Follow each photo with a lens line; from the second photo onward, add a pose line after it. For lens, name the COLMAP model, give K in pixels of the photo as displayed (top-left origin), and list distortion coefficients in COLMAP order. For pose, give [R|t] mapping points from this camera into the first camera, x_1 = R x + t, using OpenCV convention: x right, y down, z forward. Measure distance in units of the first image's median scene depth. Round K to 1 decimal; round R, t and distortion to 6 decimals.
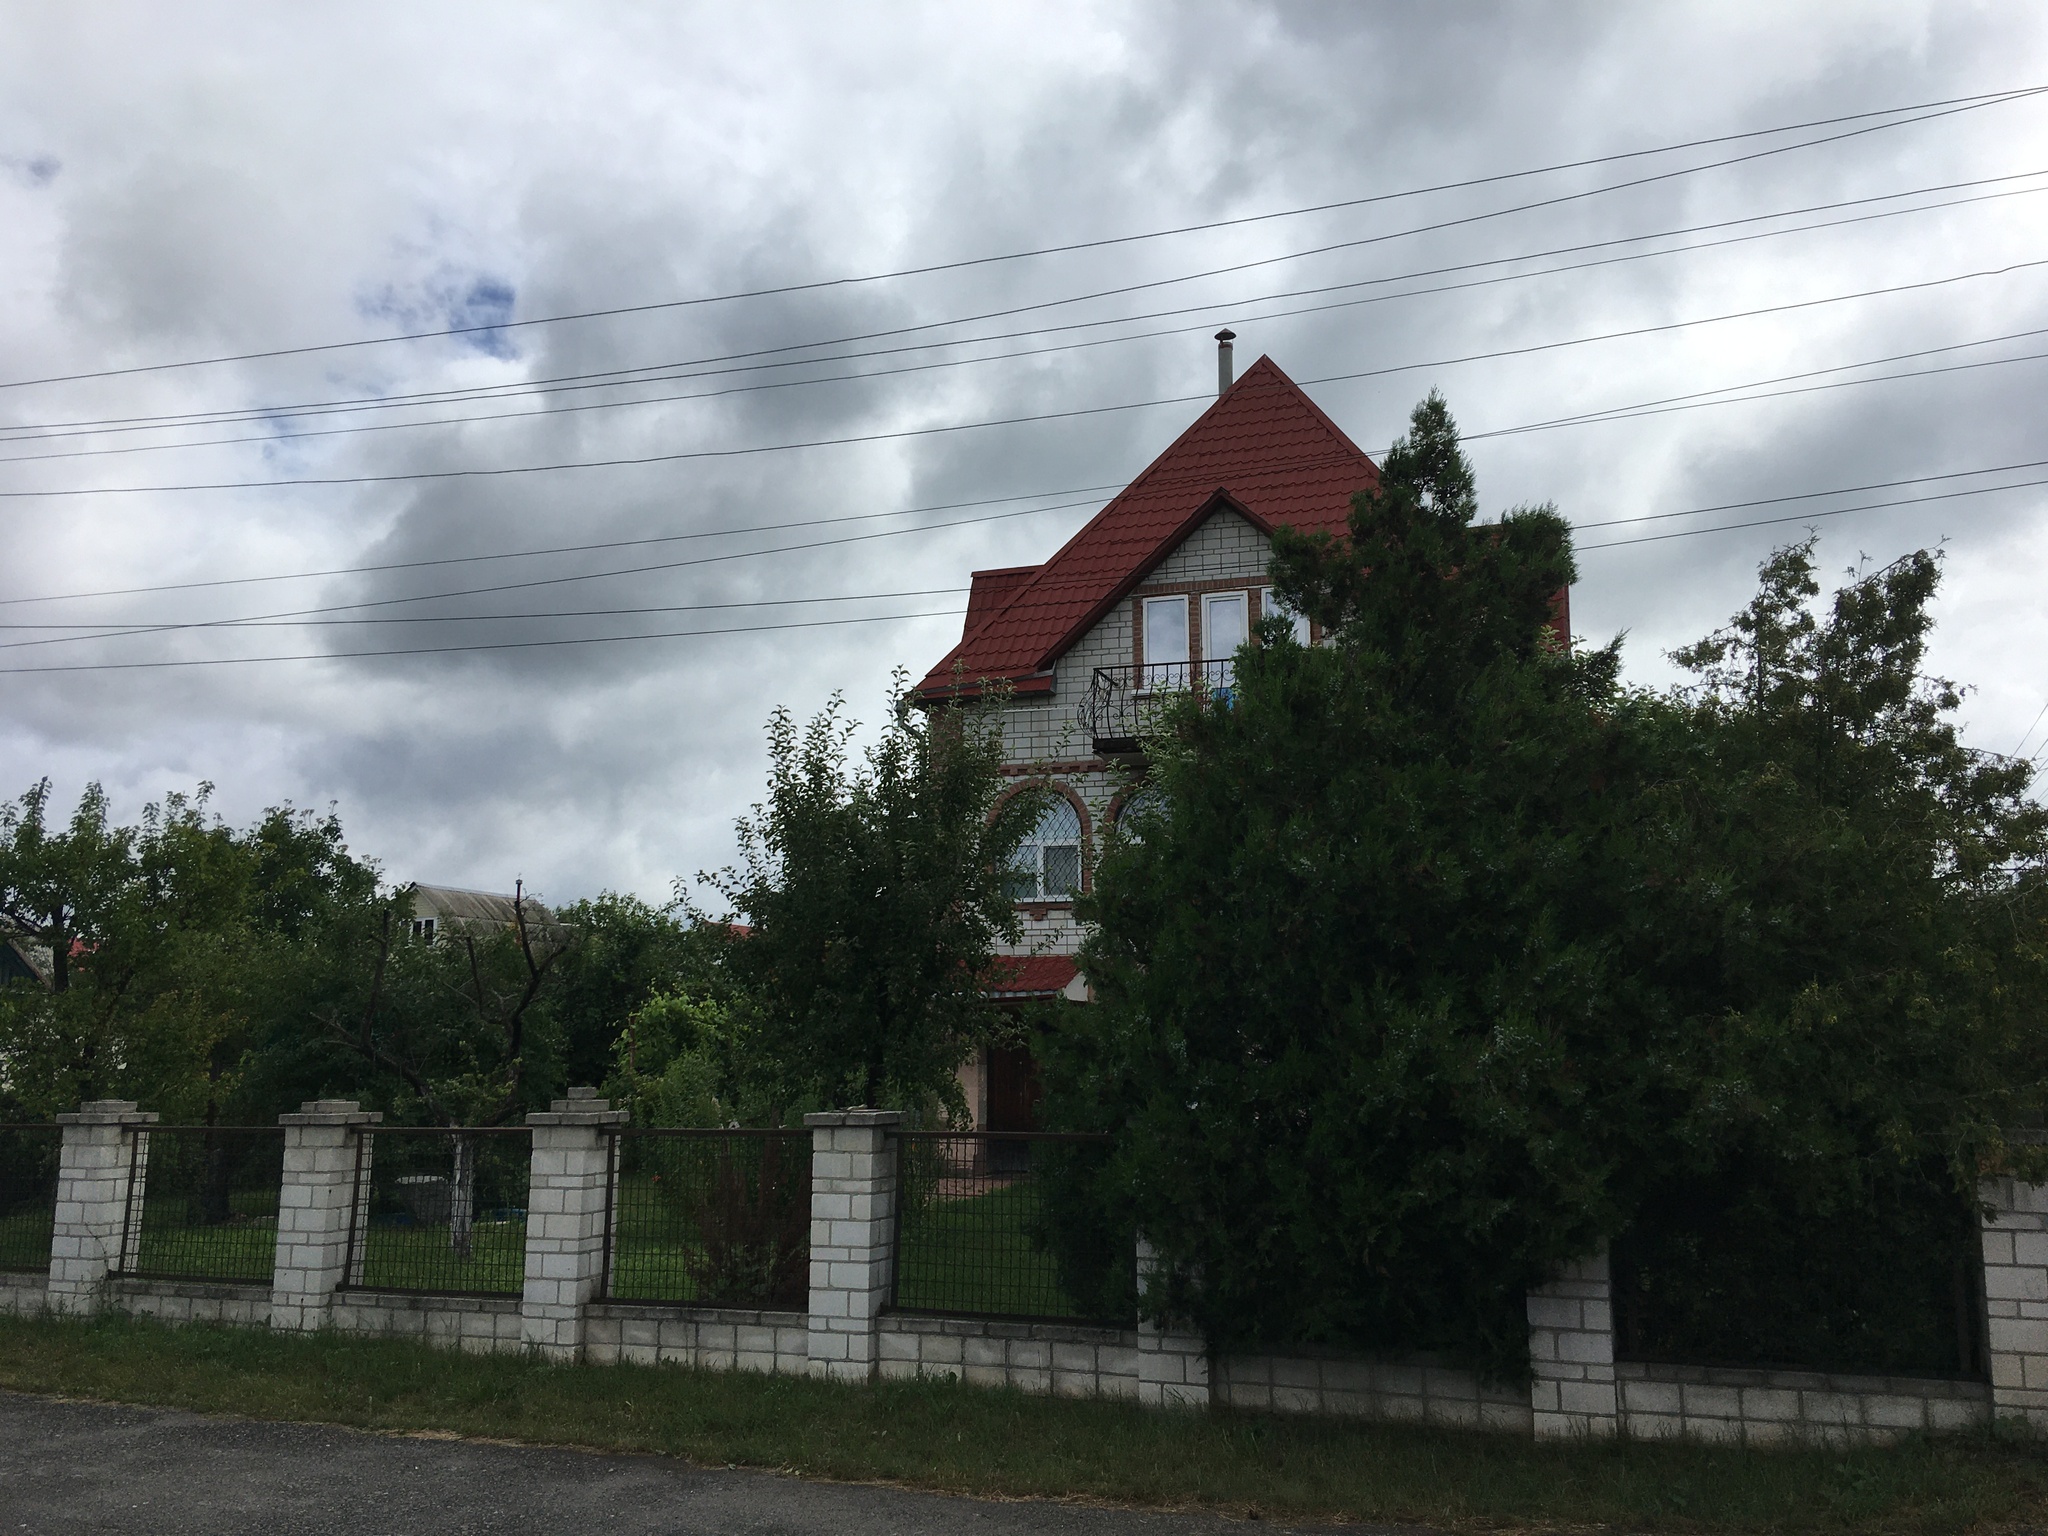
lens RADIAL K [[1740.2, 0, 1027.8], [0, 1740.2, 767.5], [0, 0, 1]] dist [0.075235, -0.049907]
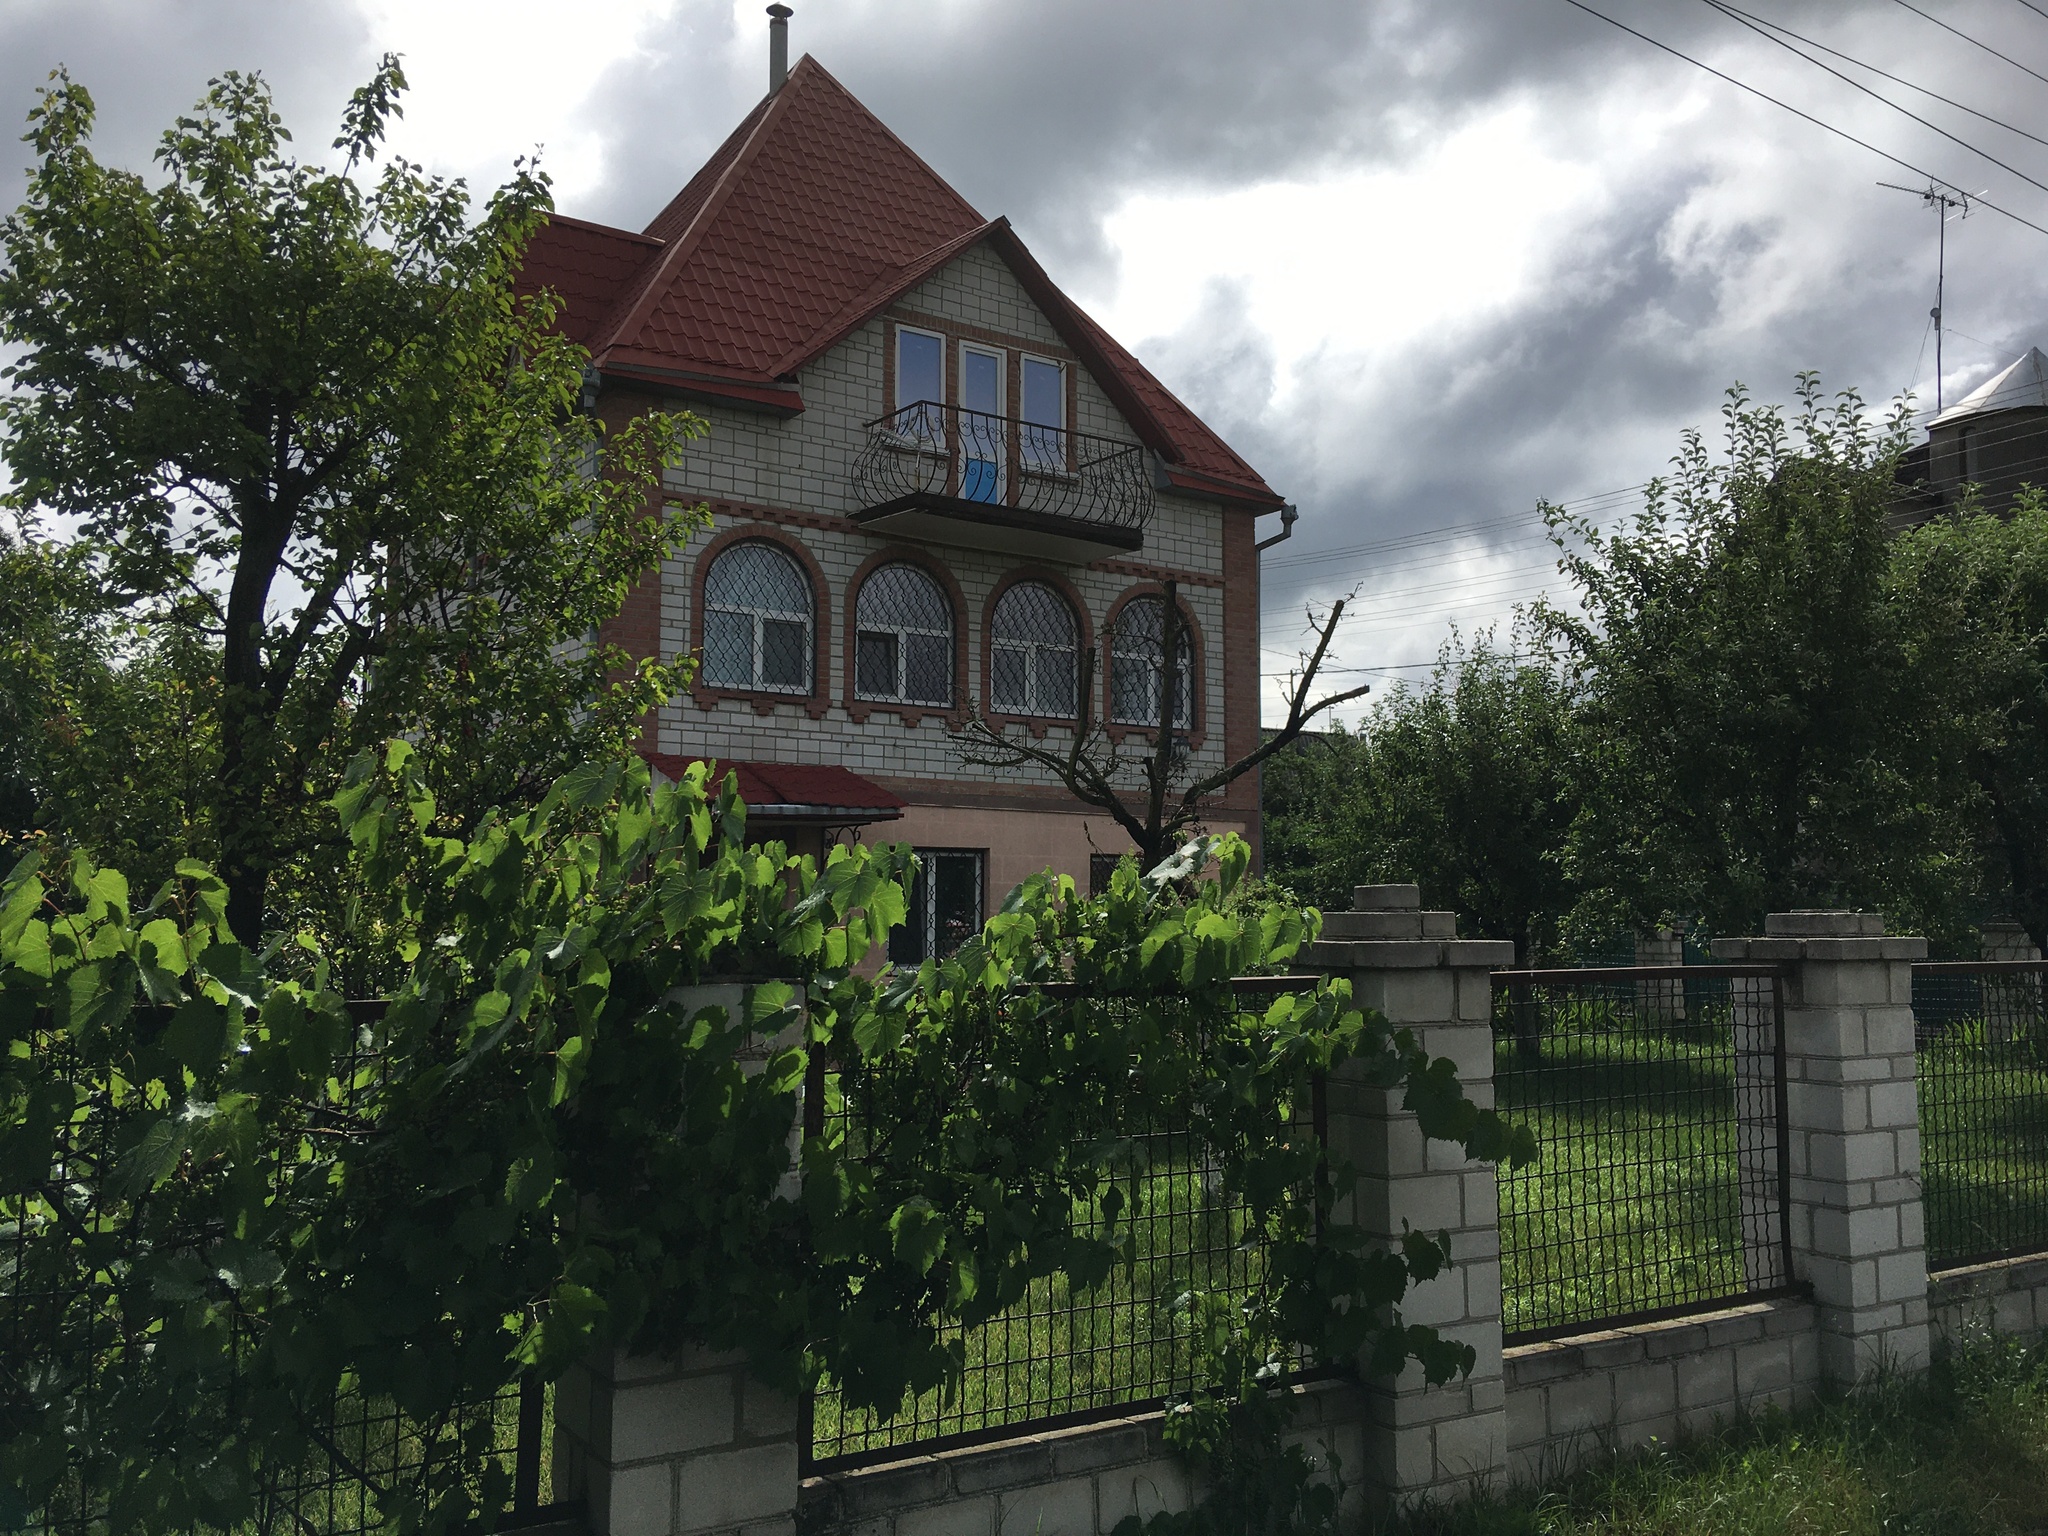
lens RADIAL K [[1740.2, 0, 1023.4], [0, 1740.2, 768.6], [0, 0, 1]] dist [0.075235, -0.049907]
pose [[0.615159, 0.073811, 0.784941, -0.506480], [-0.131273, 0.991299, 0.009662, 0.087775], [-0.777398, -0.108985, 0.619496, 0.444116]]
